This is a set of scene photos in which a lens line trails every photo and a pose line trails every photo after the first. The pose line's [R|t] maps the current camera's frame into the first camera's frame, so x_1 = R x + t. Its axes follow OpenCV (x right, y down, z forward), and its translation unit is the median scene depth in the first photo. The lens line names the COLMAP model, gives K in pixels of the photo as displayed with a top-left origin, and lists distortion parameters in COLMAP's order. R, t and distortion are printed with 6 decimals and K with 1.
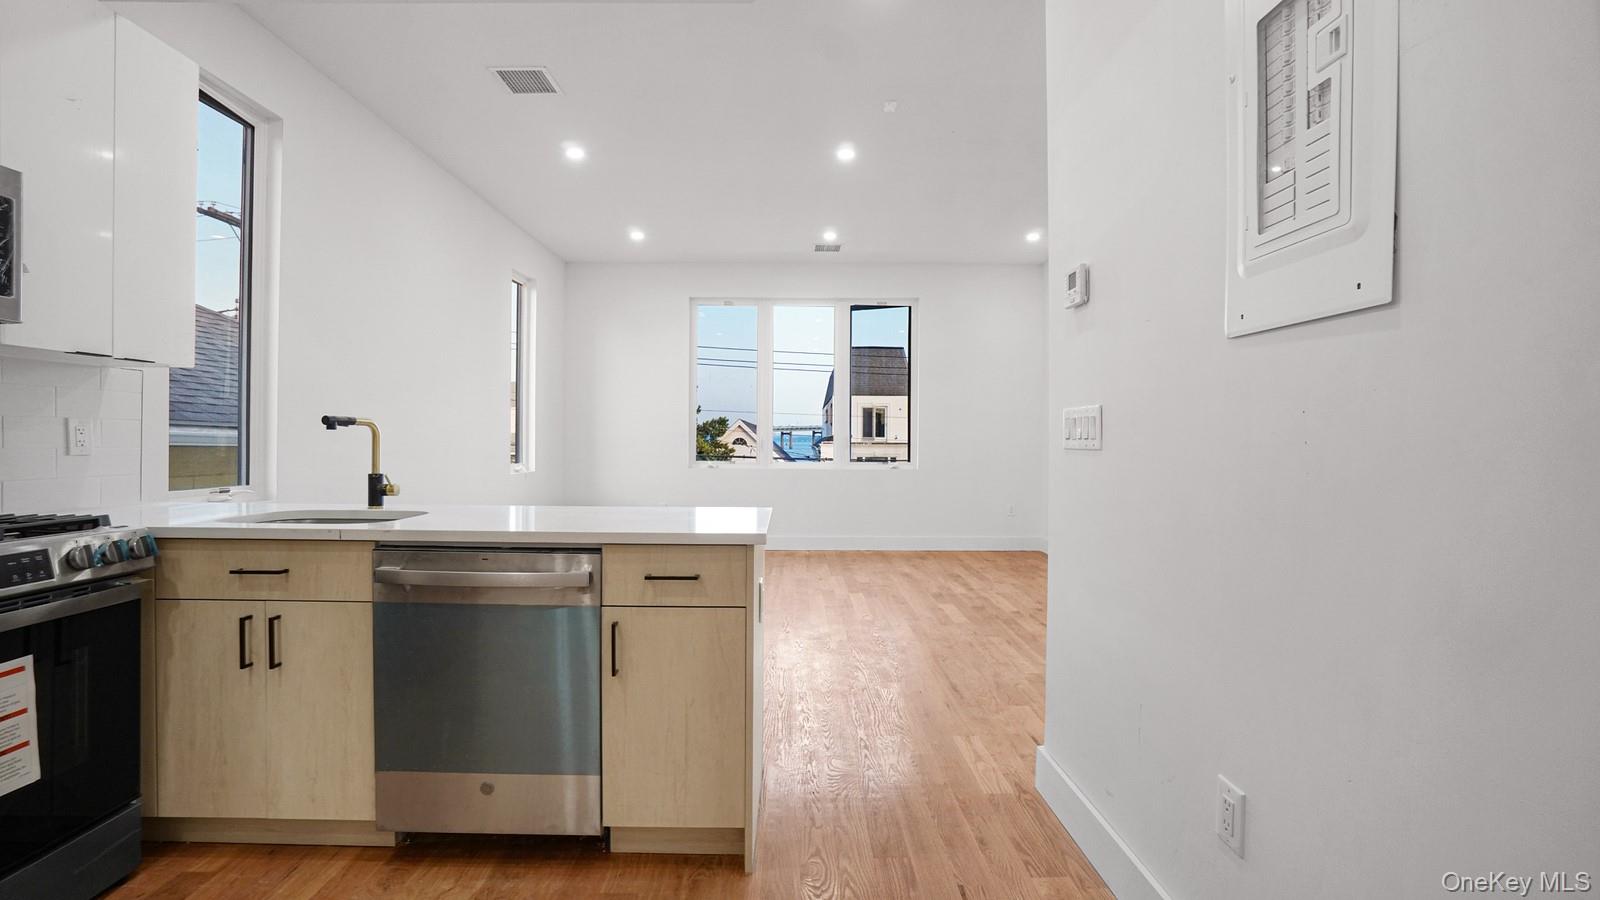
lens RADIAL K [[706.9, 0, 792.2], [0, 706.9, 449.8], [0, 0, 1]] dist [-0.027777, 0.000721]
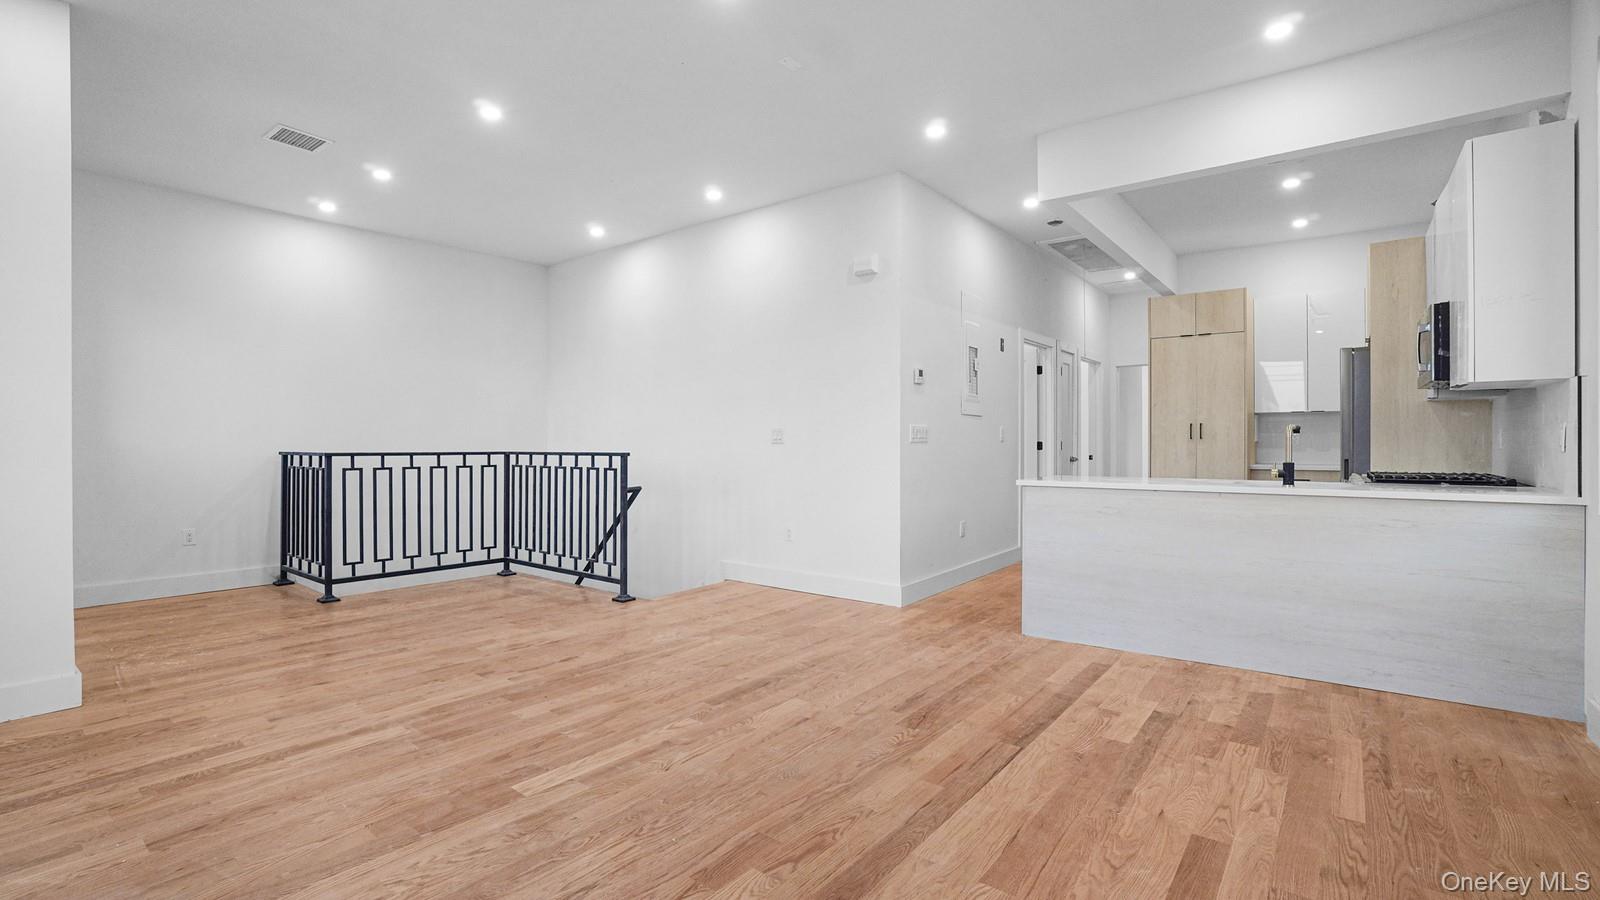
lens RADIAL K [[706.9, 0, 802.0], [0, 706.9, 444.1], [0, 0, 1]] dist [-0.027777, 0.000721]
pose [[-0.777924, -0.022105, 0.627969, -0.235354], [-0.009166, 0.999674, 0.023834, -0.022263], [-0.628291, 0.012785, -0.777873, 0.881309]]
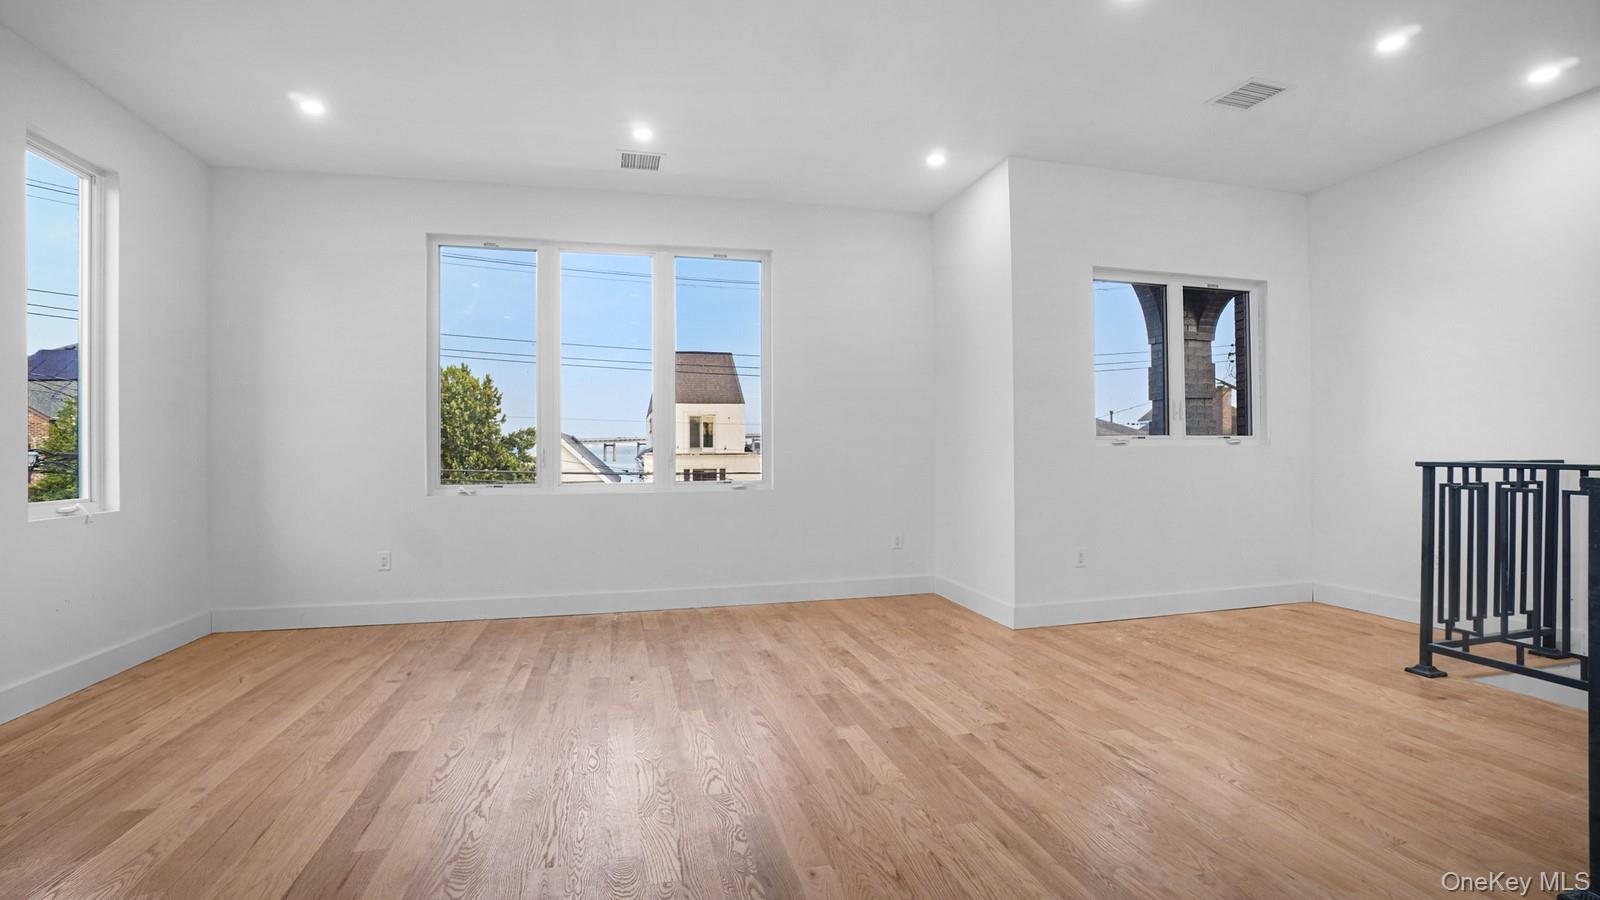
lens RADIAL K [[706.9, 0, 793.0], [0, 706.9, 450.4], [0, 0, 1]] dist [-0.027777, 0.000721]
pose [[0.969807, -0.012431, 0.243556, 0.023299], [0.016044, 0.999789, -0.012858, -0.002200], [-0.243345, 0.016377, 0.969802, 0.297694]]
